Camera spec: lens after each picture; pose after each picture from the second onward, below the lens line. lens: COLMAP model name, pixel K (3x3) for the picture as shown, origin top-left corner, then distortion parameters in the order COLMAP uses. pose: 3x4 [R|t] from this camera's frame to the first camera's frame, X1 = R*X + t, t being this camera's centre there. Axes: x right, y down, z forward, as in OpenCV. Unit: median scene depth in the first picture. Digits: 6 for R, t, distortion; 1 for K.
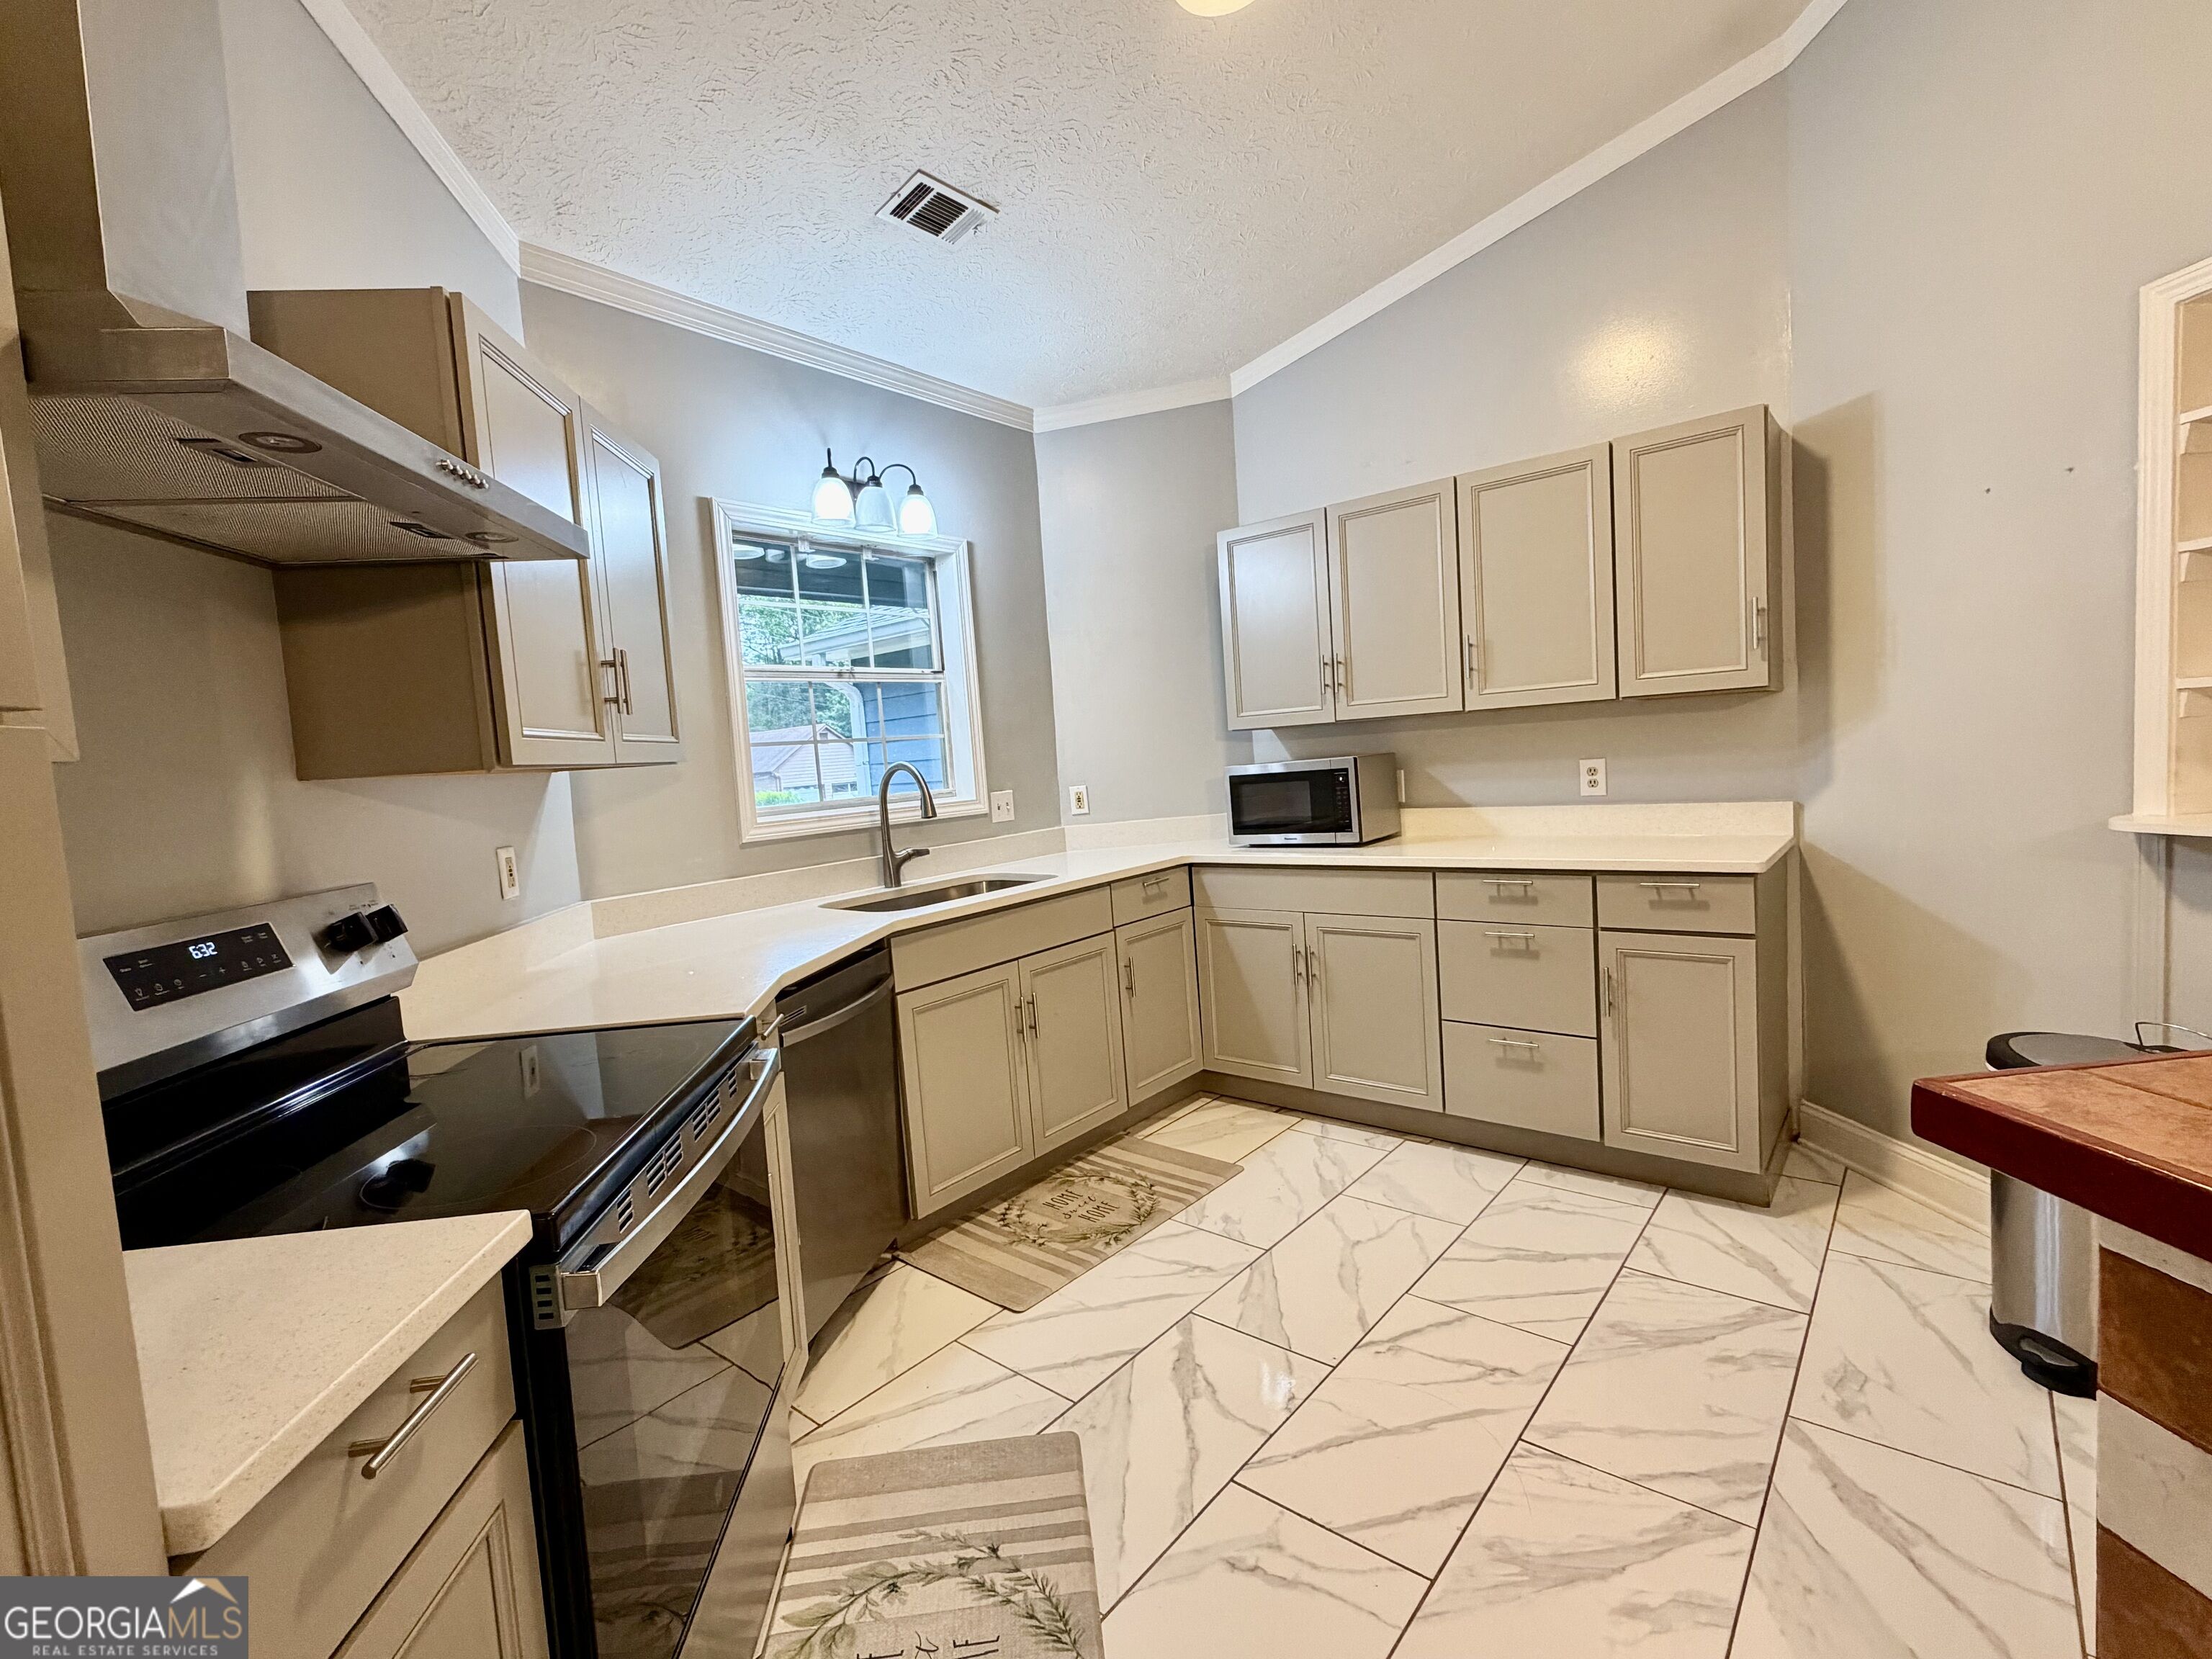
lens RADIAL K [[981.4, 0, 1071.0], [0, 981.4, 839.2], [0, 0, 1]] dist [0.000137, -0.000400]
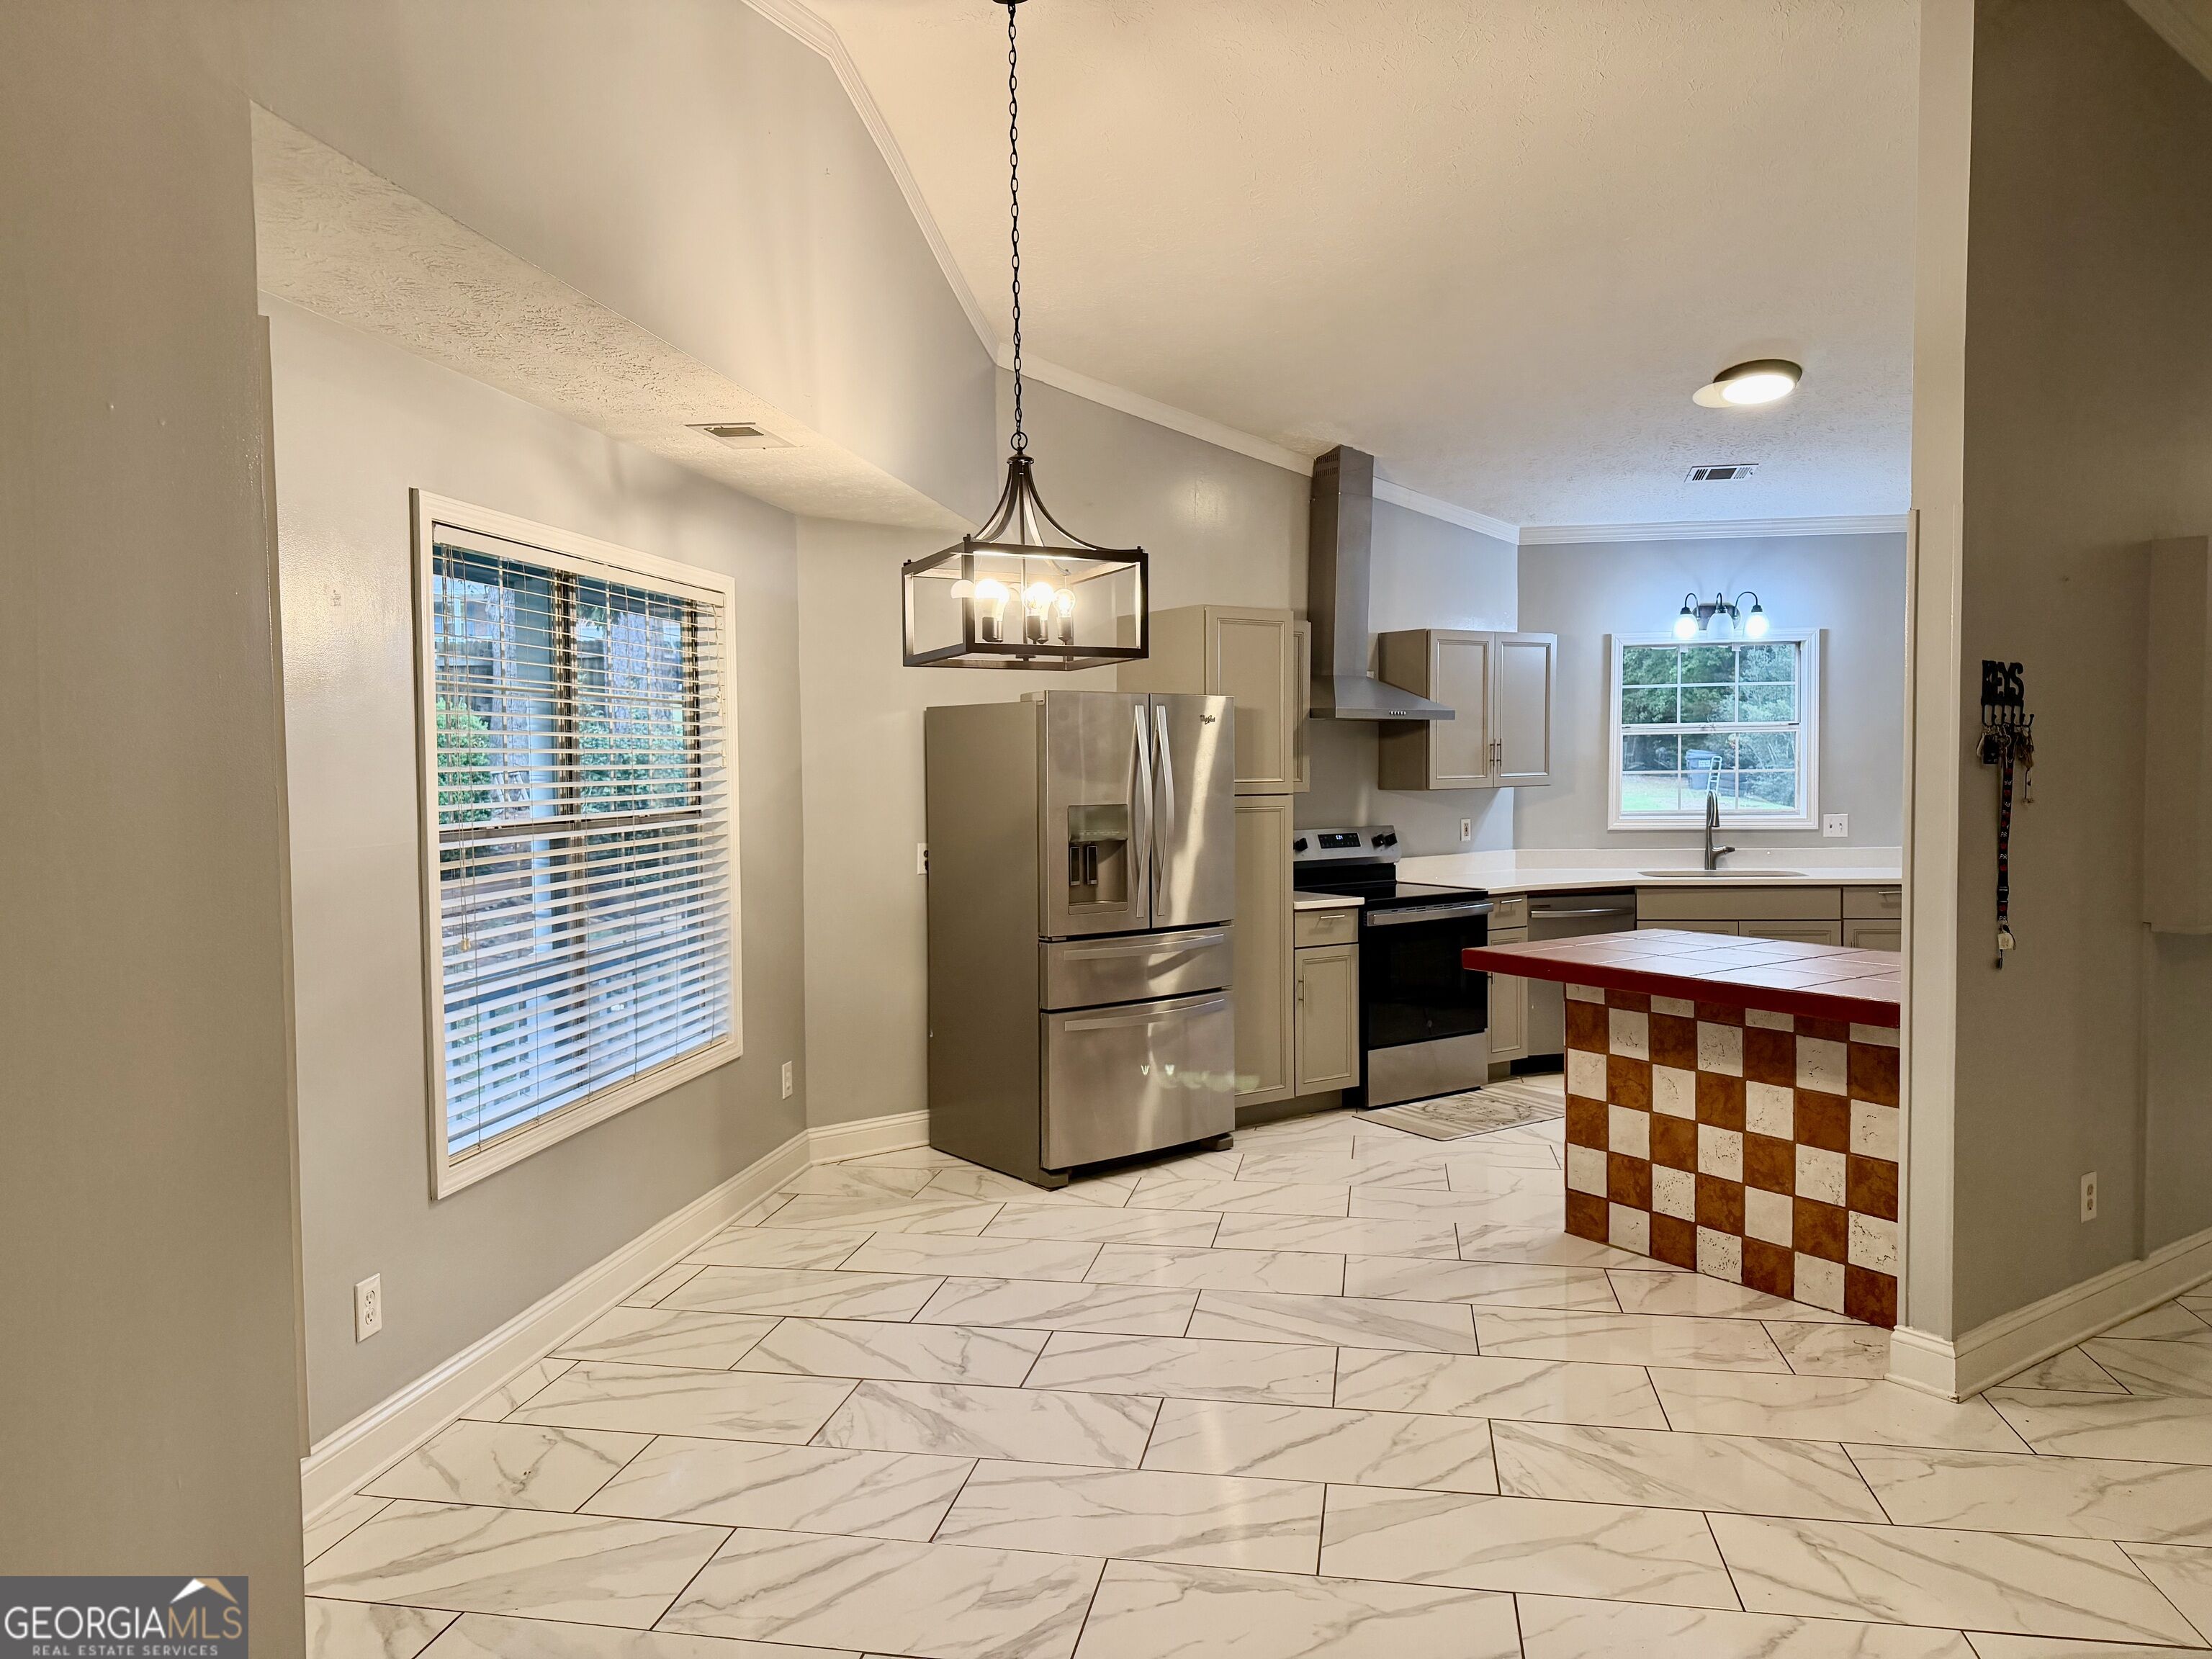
lens RADIAL K [[1558.6, 0, 1106.6], [0, 1558.6, 842.3], [0, 0, 1]] dist [0.066142, -0.079602]
pose [[0.518746, 0.108618, -0.848000, 1.485434], [-0.096121, 0.993017, 0.068394, -0.075337], [0.849508, 0.046032, 0.525564, -1.152989]]
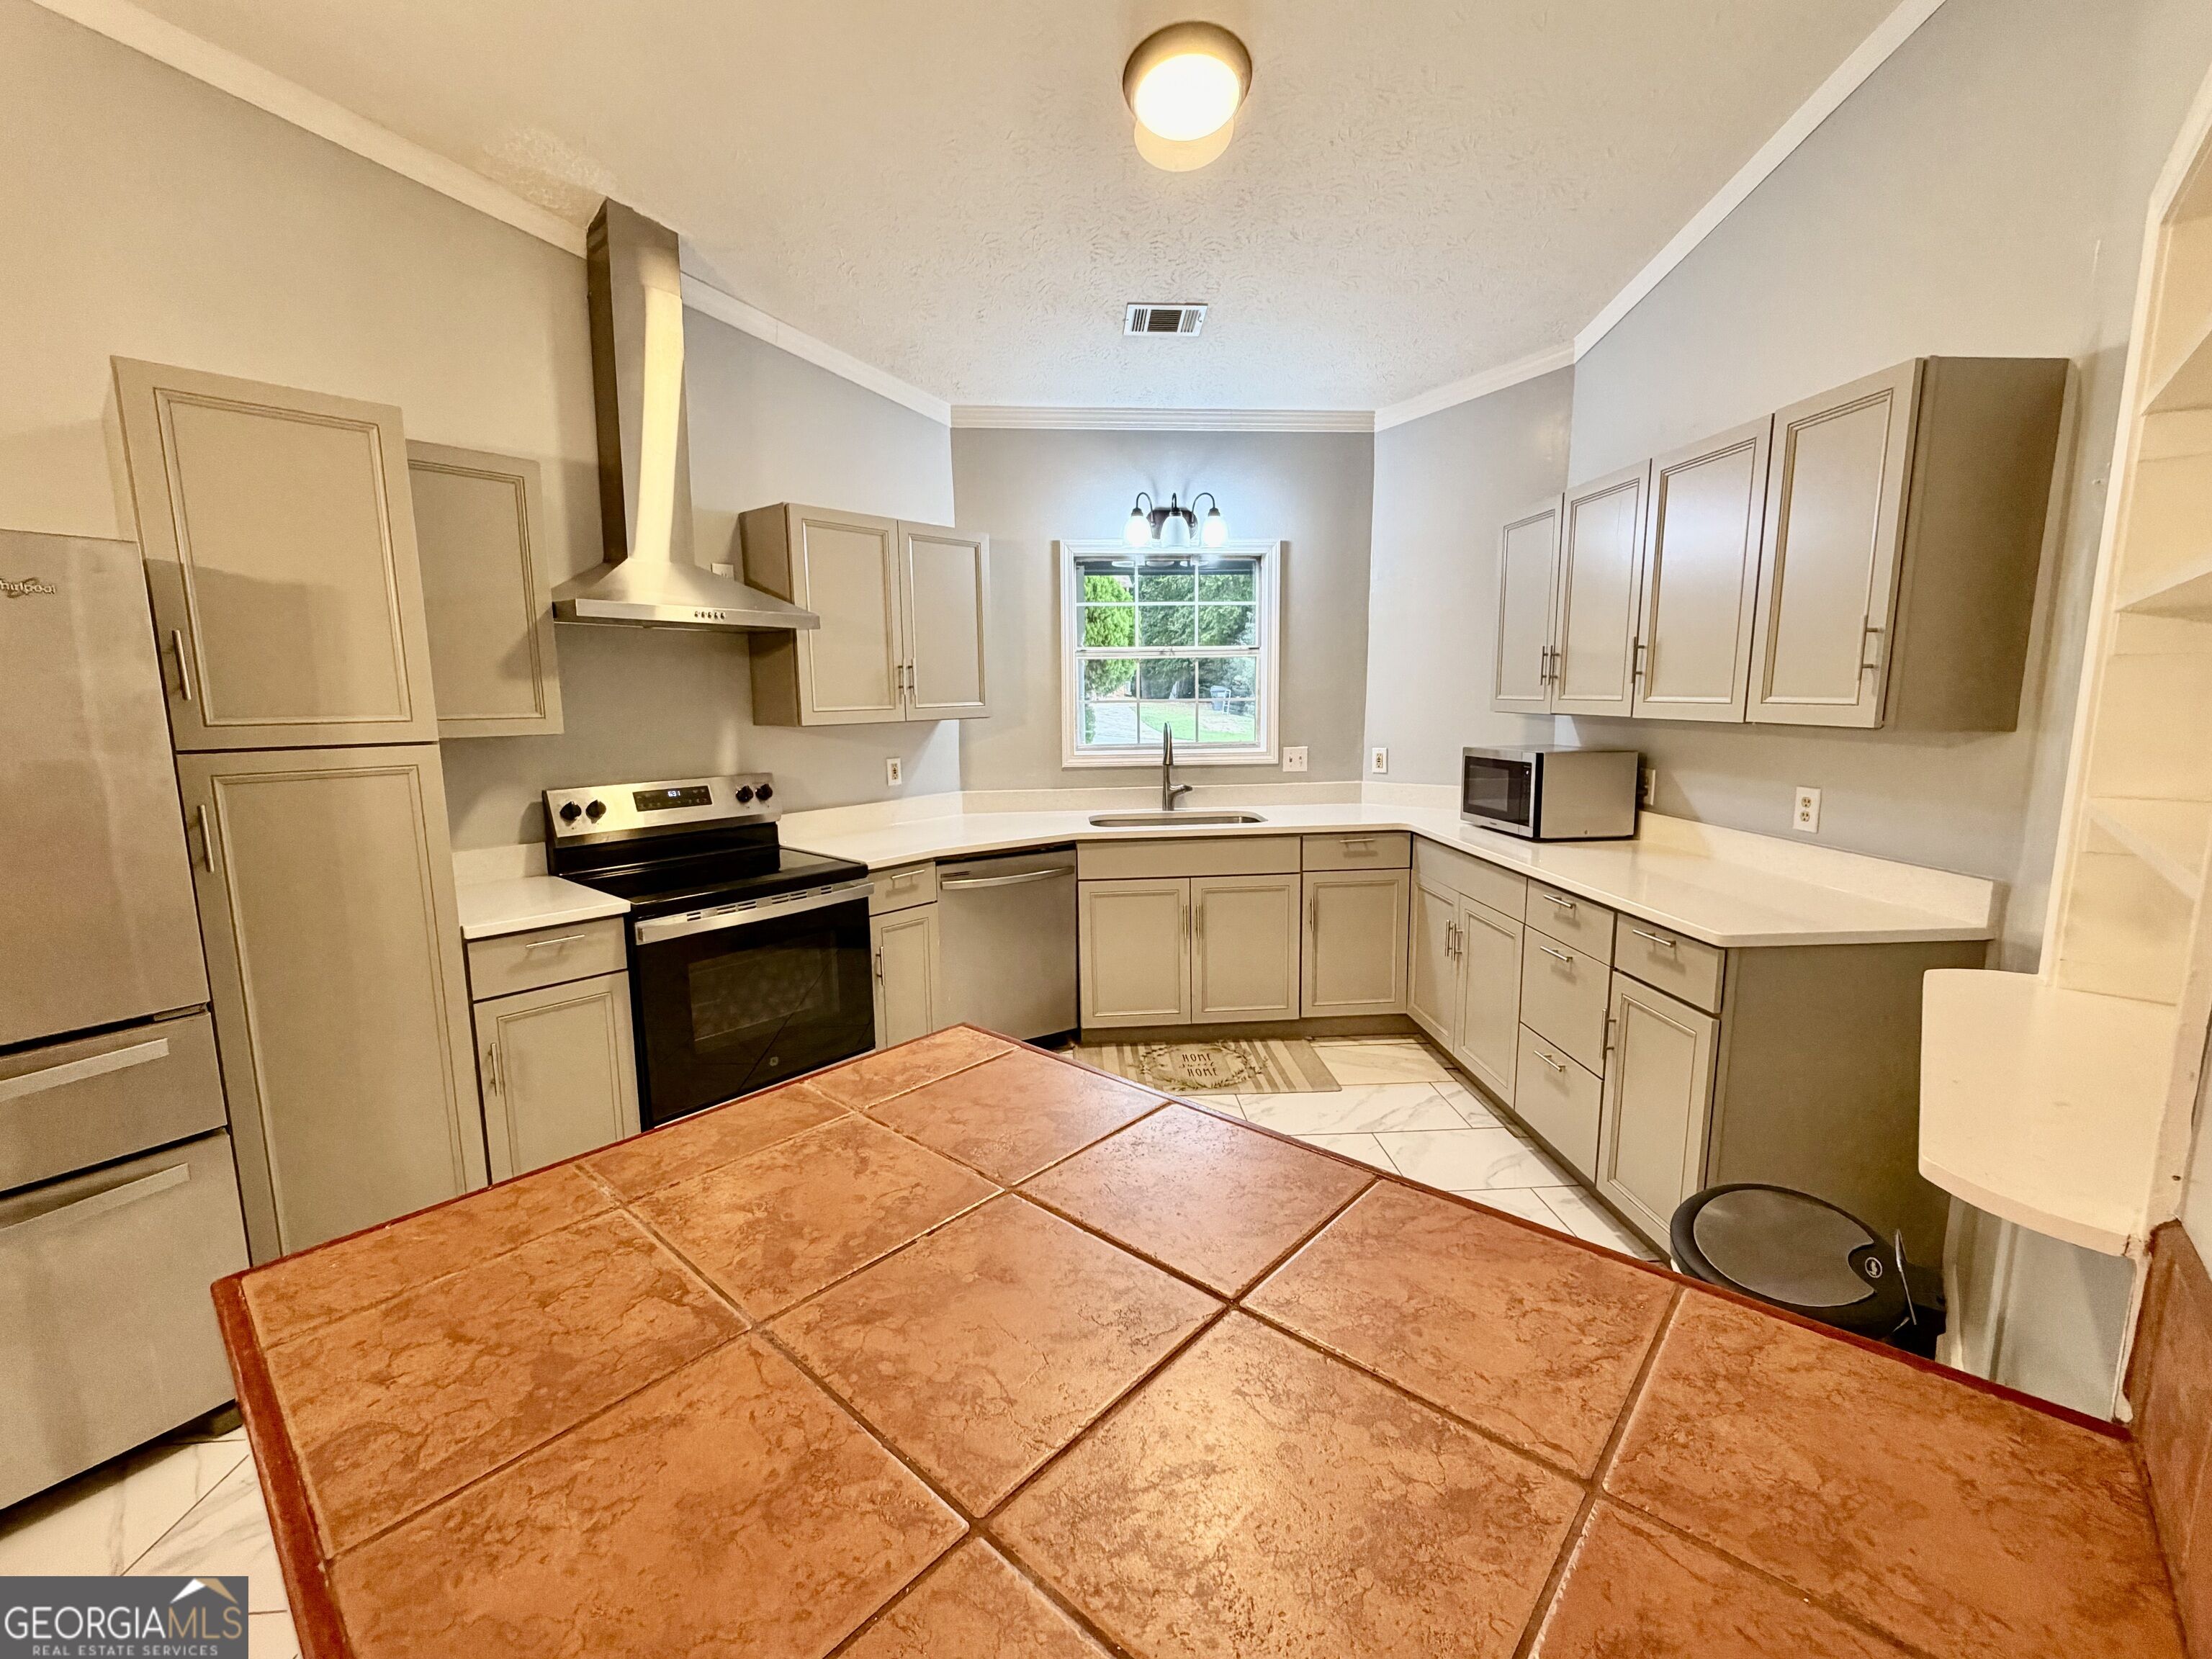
lens RADIAL K [[891.1, 0, 1092.5], [0, 891.1, 832.3], [0, 0, 1]] dist [0.001170, 0.000236]
pose [[0.696866, 0.170870, -0.696550, 0.663074], [-0.094658, 0.984621, 0.146836, -0.101089], [0.710927, -0.036390, 0.702323, 0.041425]]
